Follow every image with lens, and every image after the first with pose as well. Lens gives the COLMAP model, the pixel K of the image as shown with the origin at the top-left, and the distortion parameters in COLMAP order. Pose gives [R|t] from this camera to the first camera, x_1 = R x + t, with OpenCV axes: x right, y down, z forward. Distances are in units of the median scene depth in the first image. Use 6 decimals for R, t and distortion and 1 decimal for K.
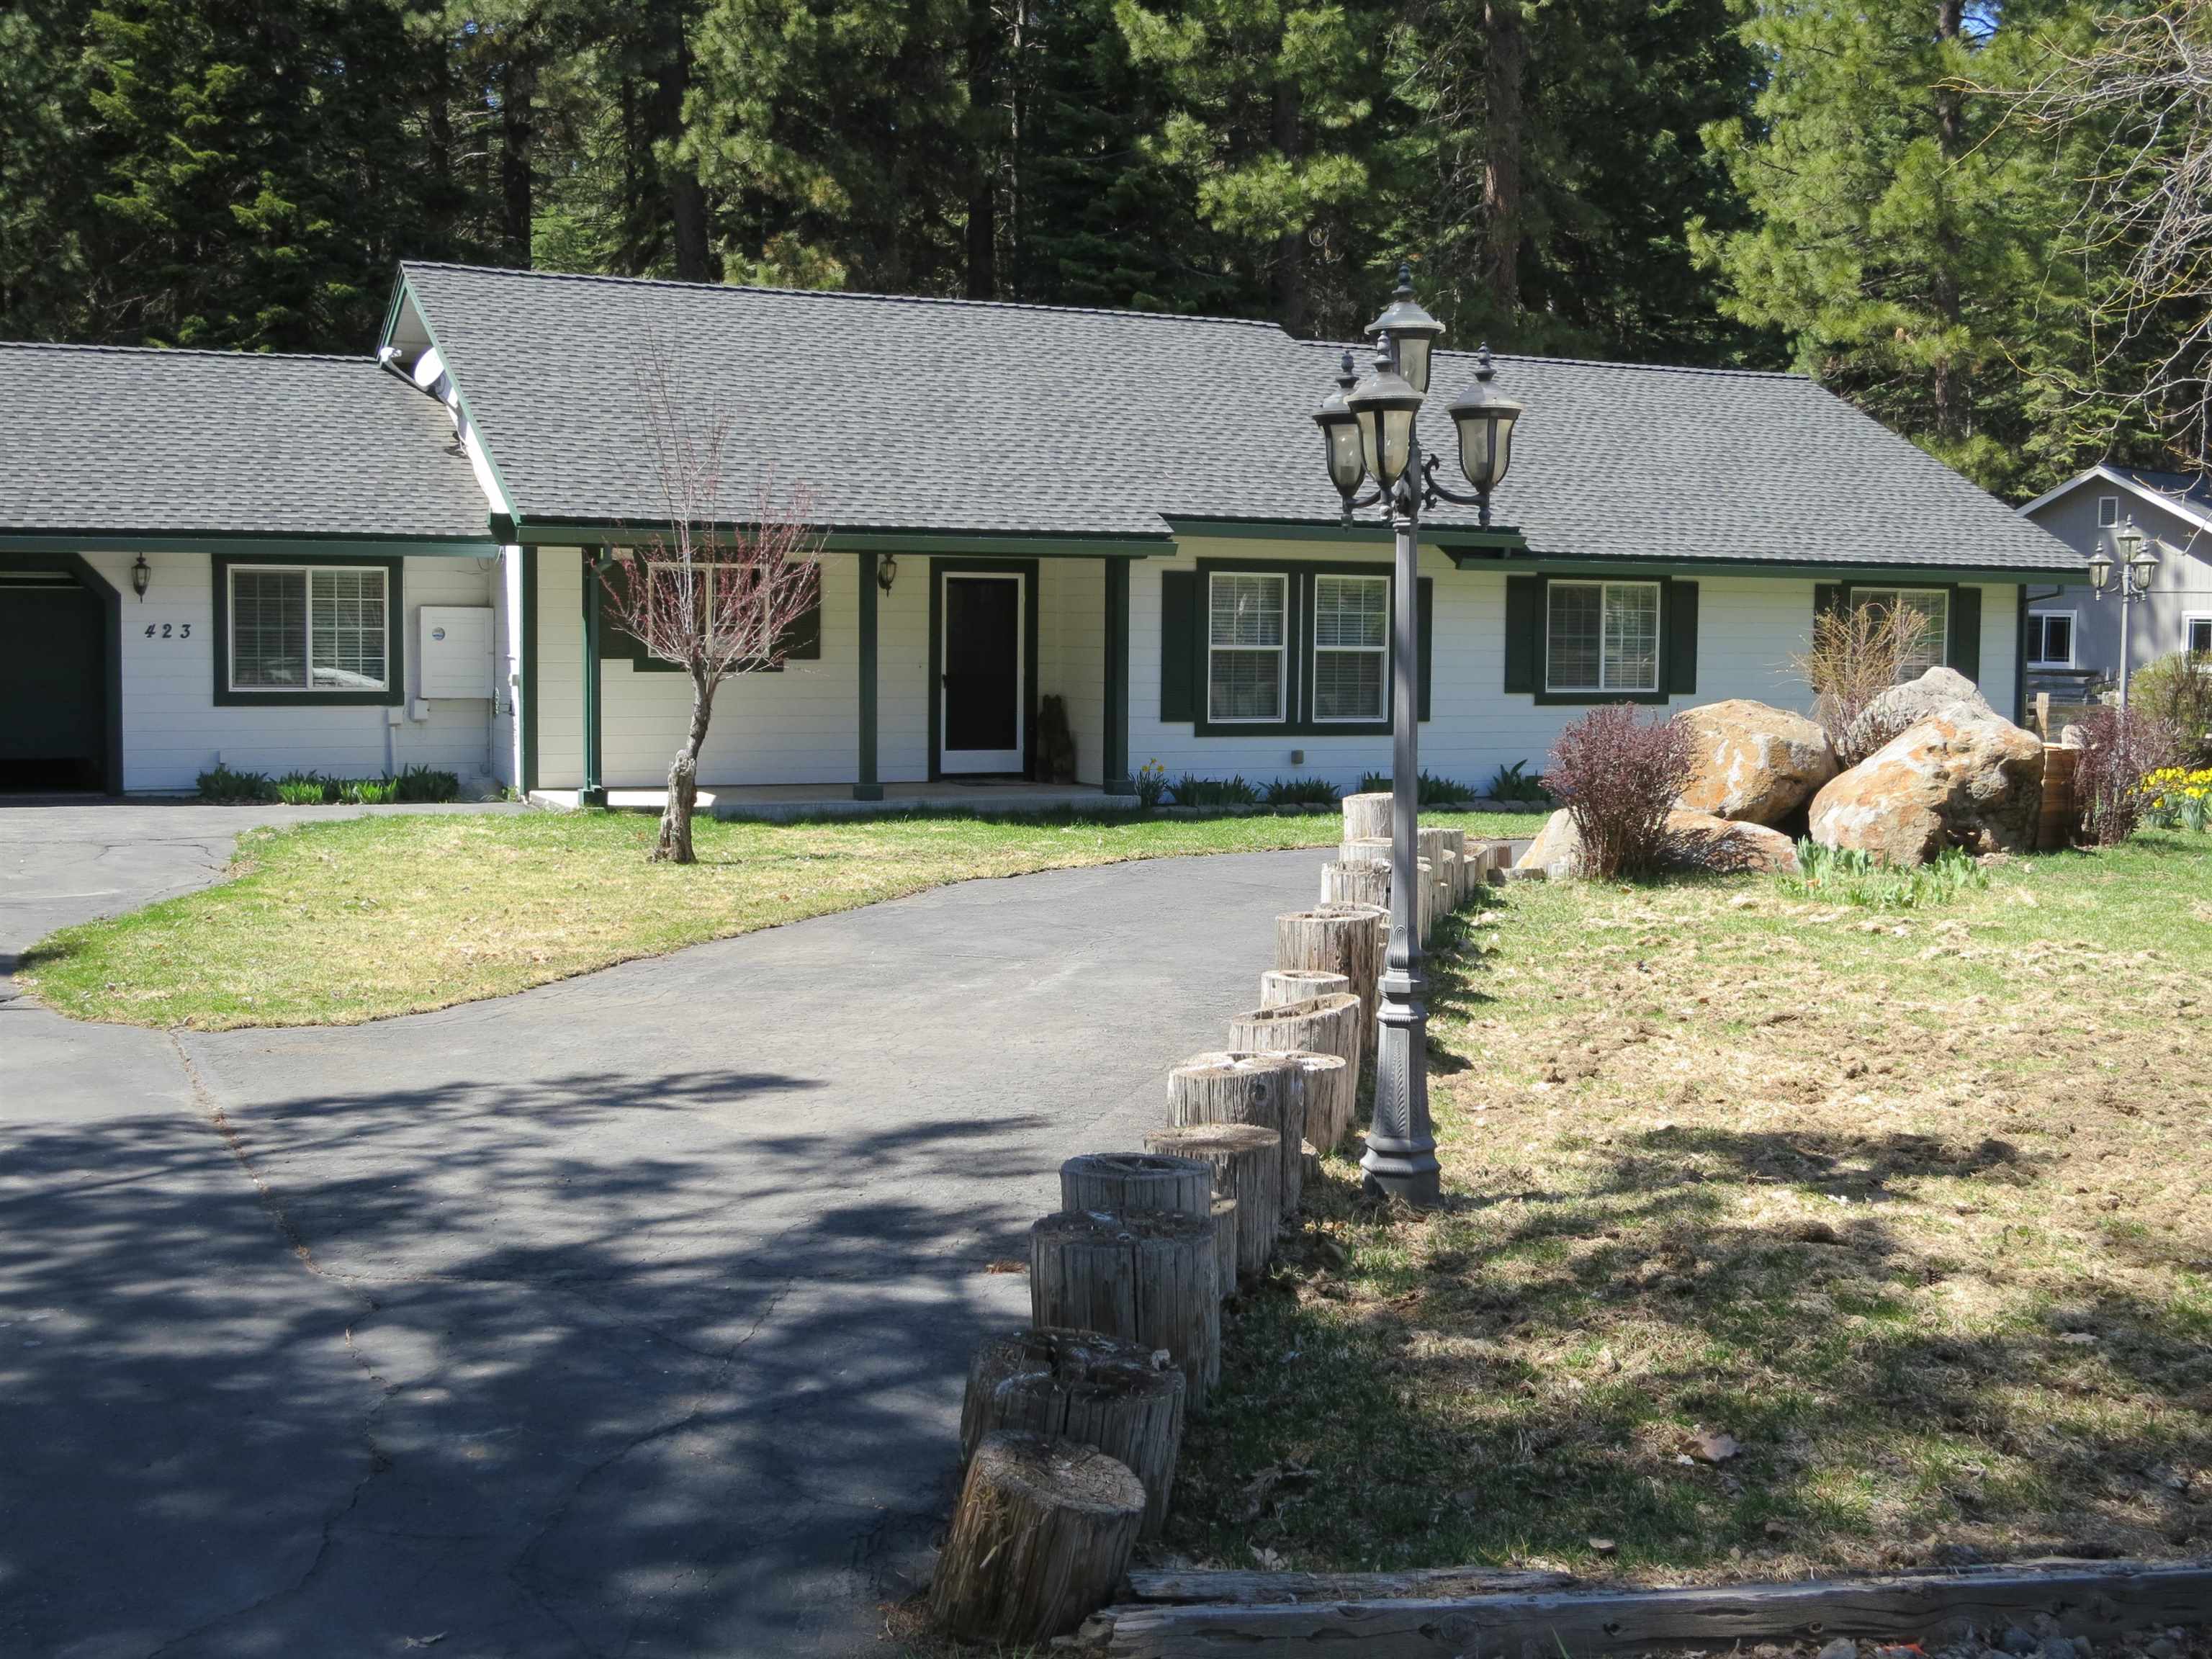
lens RADIAL K [[2482.0, 0, 1104.6], [0, 2482.0, 828.1], [0, 0, 1]] dist [-0.060466, 0.000000]
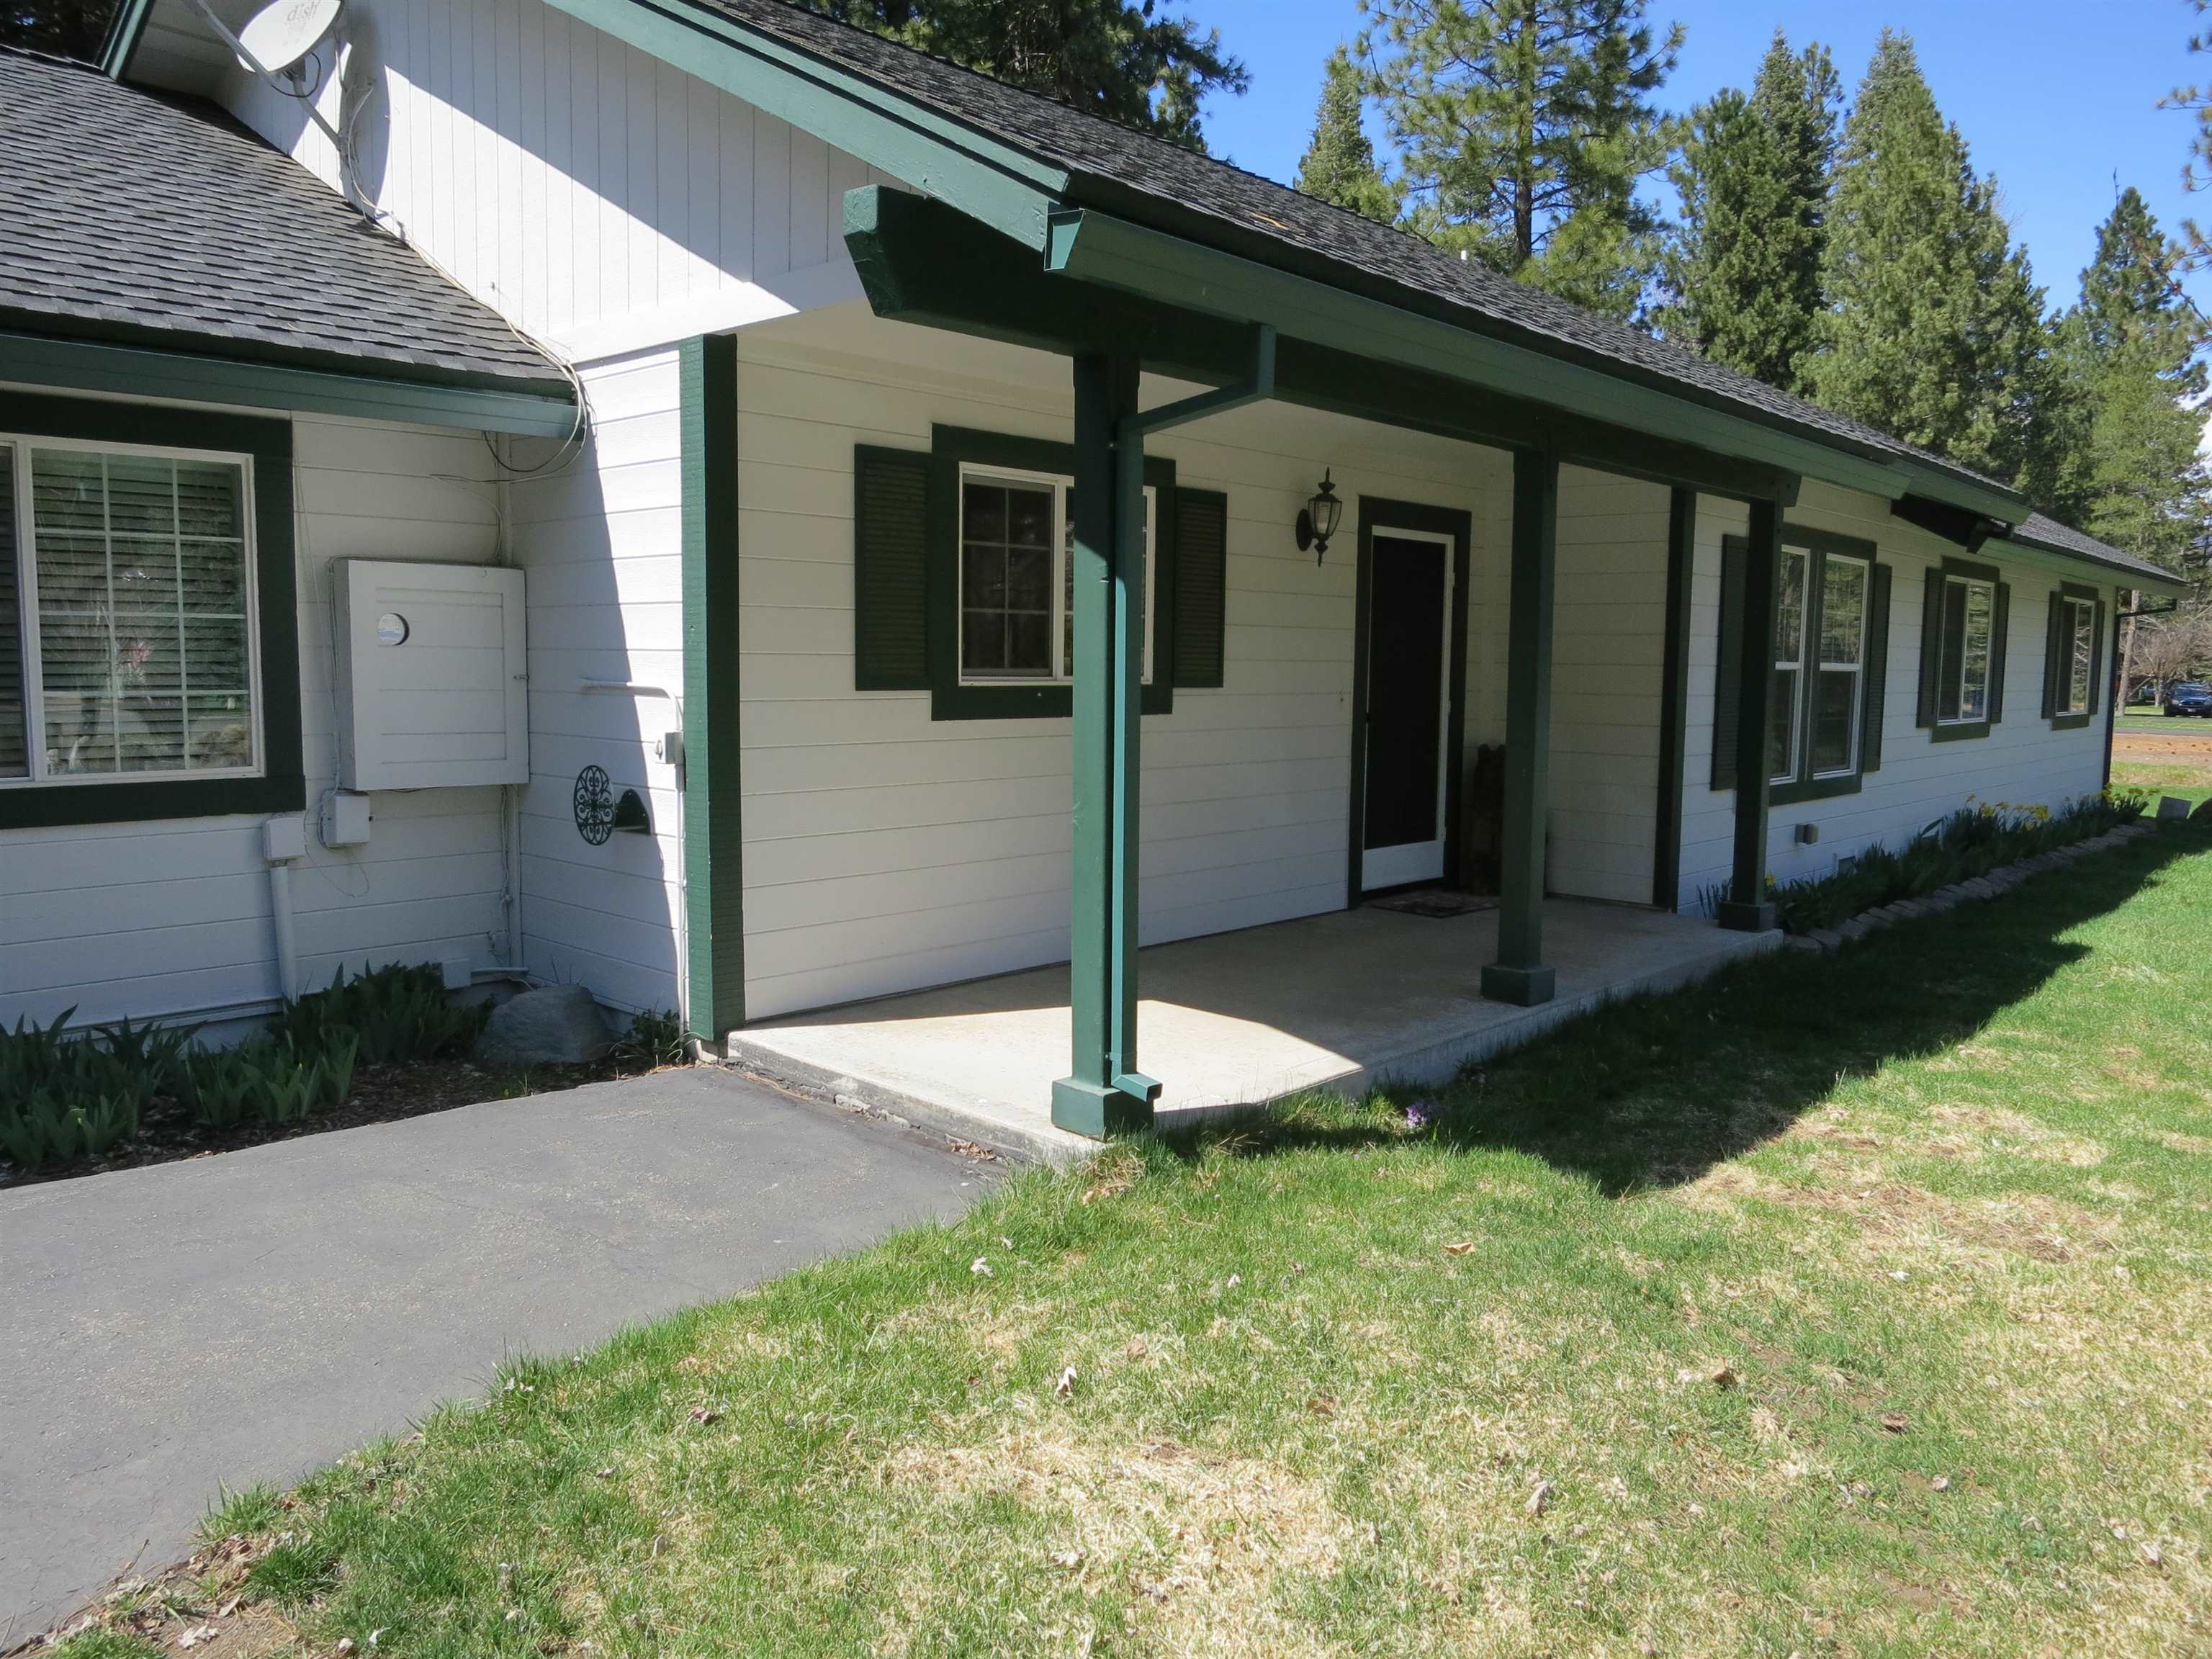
lens RADIAL K [[1586.6, 0, 1109.1], [0, 1586.6, 833.4], [0, 0, 1]] dist [-0.058505, -0.001649]
pose [[0.917945, -0.040541, 0.394630, -0.256410], [0.024507, 0.998660, 0.045589, -0.052508], [-0.395950, -0.032177, 0.917708, 0.698935]]
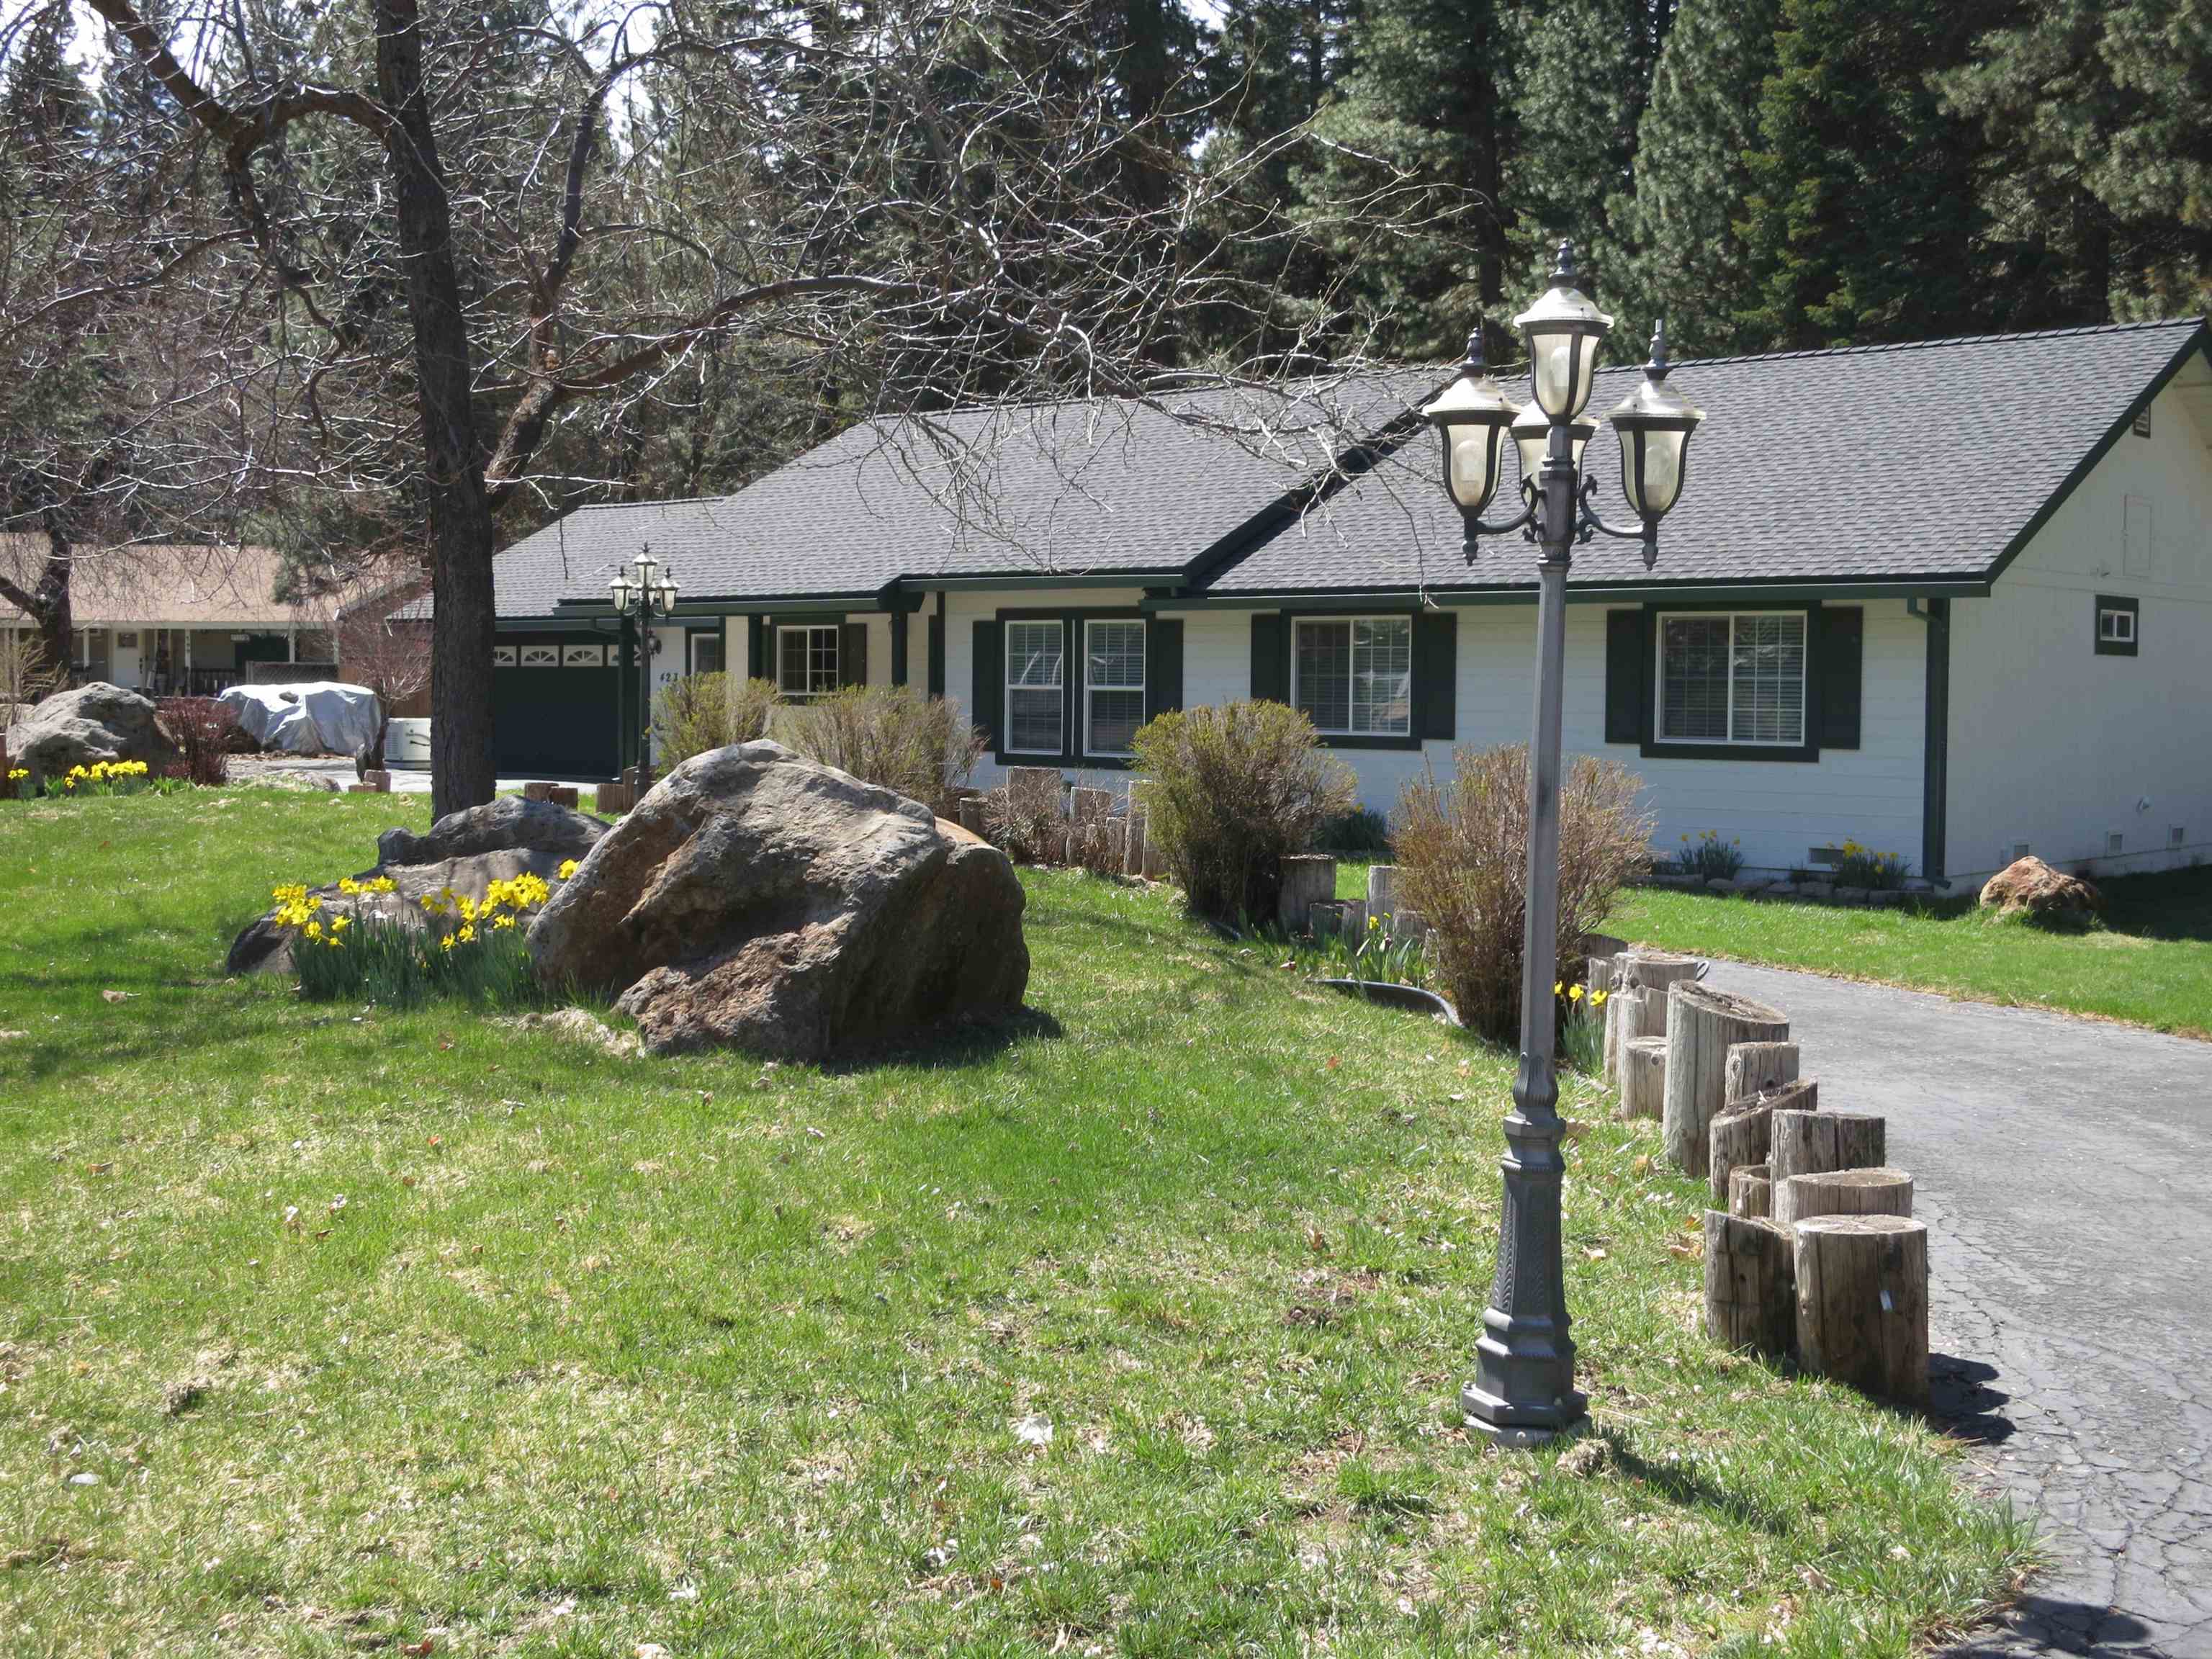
lens RADIAL K [[2482.0, 0, 1106.3], [0, 2482.0, 827.6], [0, 0, 1]] dist [-0.060466, 0.000000]
pose [[0.388394, 0.048964, -0.920191, 1.115938], [-0.074656, 0.996977, 0.021539, -0.036479], [0.918464, 0.060332, 0.390876, 0.602839]]
